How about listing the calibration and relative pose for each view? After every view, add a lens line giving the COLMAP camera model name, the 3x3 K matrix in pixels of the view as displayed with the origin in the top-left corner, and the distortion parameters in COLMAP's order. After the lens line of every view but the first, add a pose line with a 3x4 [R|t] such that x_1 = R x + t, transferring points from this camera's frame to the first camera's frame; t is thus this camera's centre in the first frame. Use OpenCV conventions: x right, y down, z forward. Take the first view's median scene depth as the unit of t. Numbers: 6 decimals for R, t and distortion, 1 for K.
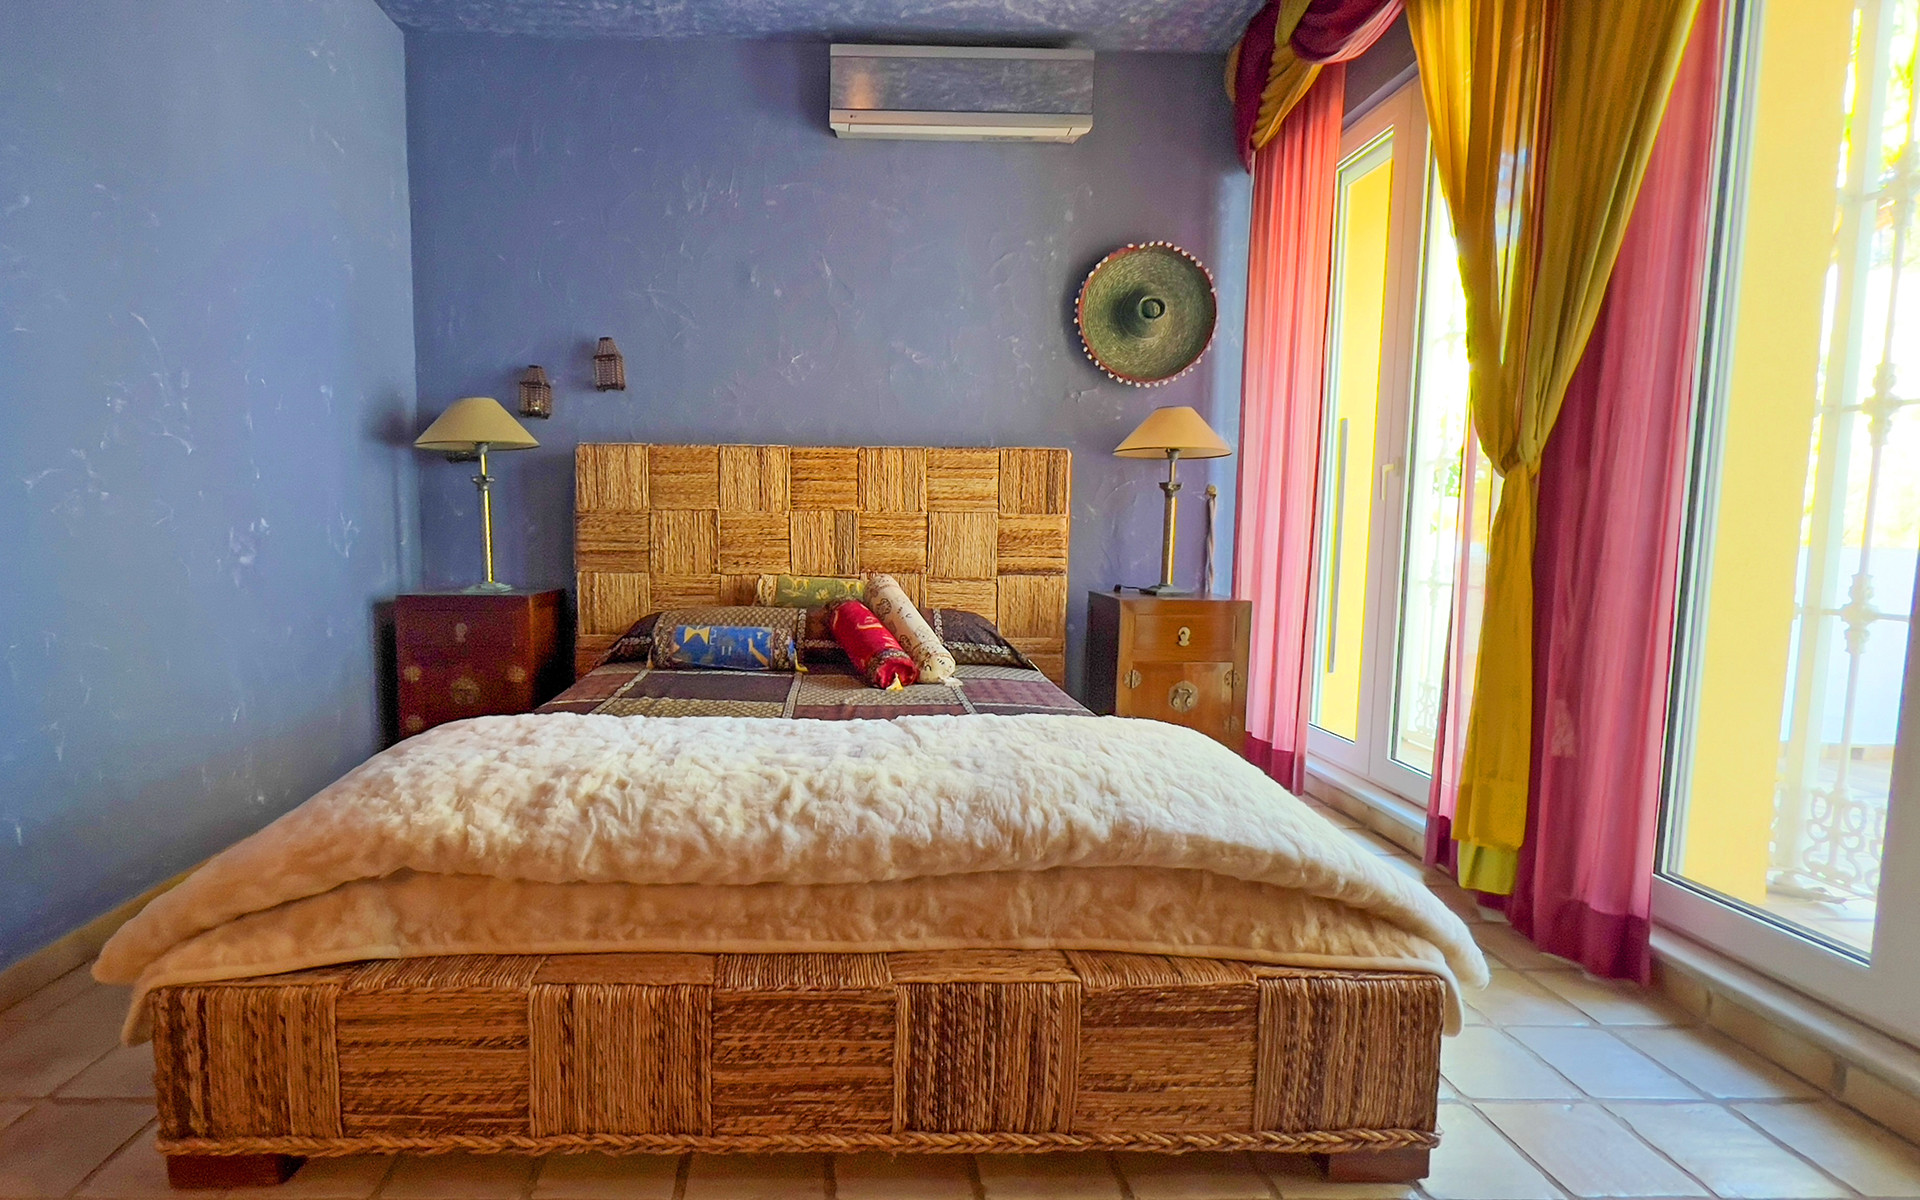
lens RADIAL K [[914.1, 0, 960.0], [0, 914.1, 600.0], [0, 0, 1]] dist [0.000706, 0.000835]
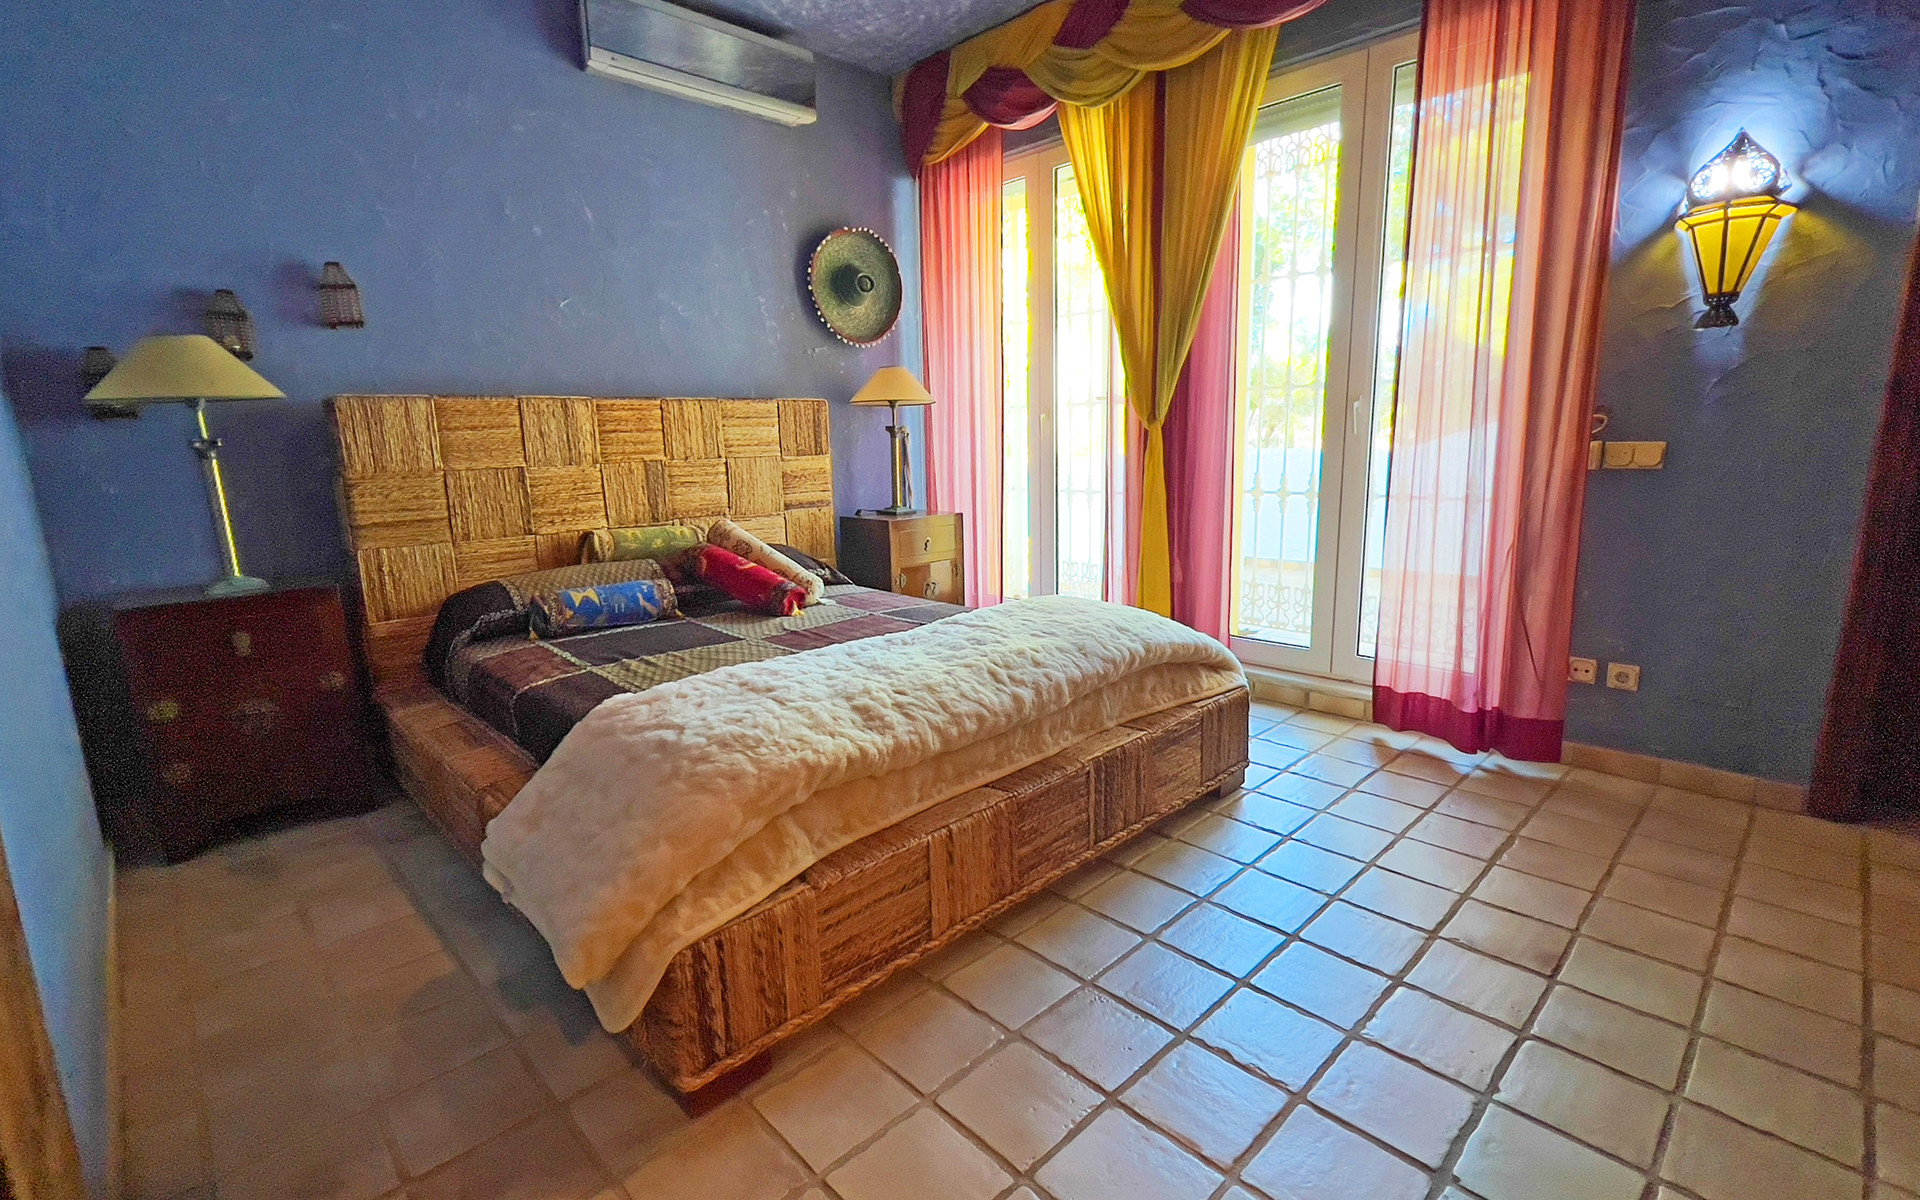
lens RADIAL K [[853.8, 0, 1071.2], [0, 853.8, 597.0], [0, 0, 1]] dist [-0.001513, 0.000319]
pose [[0.685202, -0.160579, 0.710431, -0.532341], [0.082425, 0.986224, 0.143418, -0.046812], [-0.723674, -0.039713, 0.688998, -0.016437]]
